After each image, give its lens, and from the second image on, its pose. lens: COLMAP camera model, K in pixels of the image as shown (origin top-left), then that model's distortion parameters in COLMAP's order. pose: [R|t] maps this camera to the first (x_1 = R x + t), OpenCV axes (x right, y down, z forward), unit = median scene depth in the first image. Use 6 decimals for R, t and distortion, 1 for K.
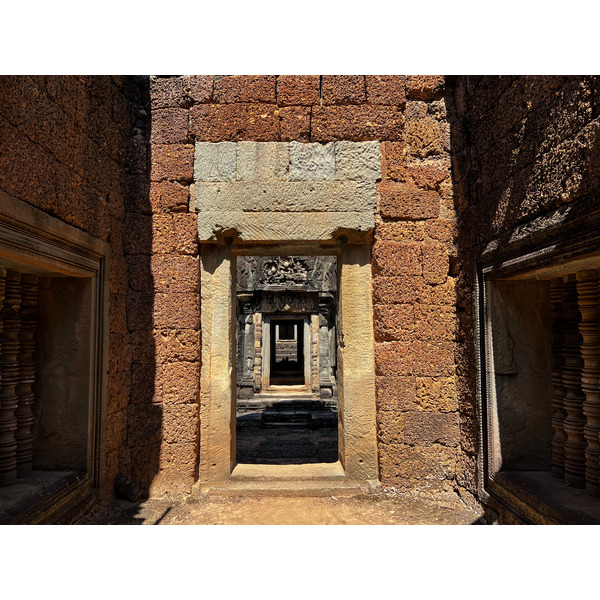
lens RADIAL K [[466.7, 0, 300.3], [0, 466.7, 301.0], [0, 0, 1]] dist [0.081233, -0.010450]
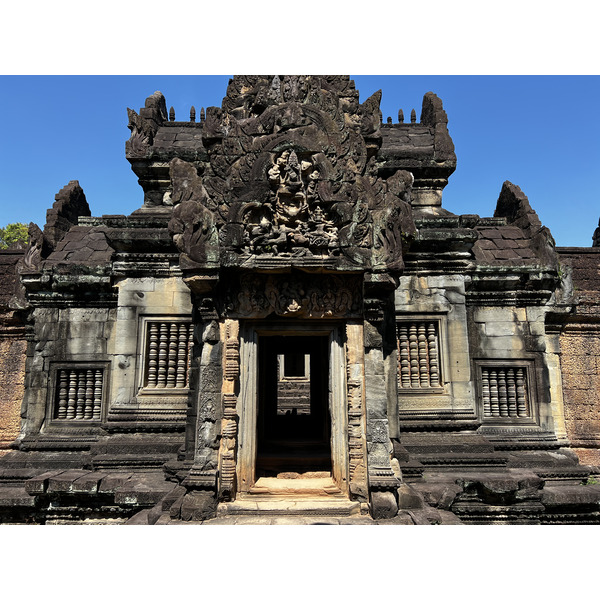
lens RADIAL K [[466.7, 0, 300.3], [0, 466.7, 298.9], [0, 0, 1]] dist [0.081233, -0.010450]
pose [[0.999835, -0.000966, -0.018167, -0.013839], [-0.000490, 0.996798, -0.079960, 0.042628], [0.018186, 0.079956, 0.996633, 0.543785]]
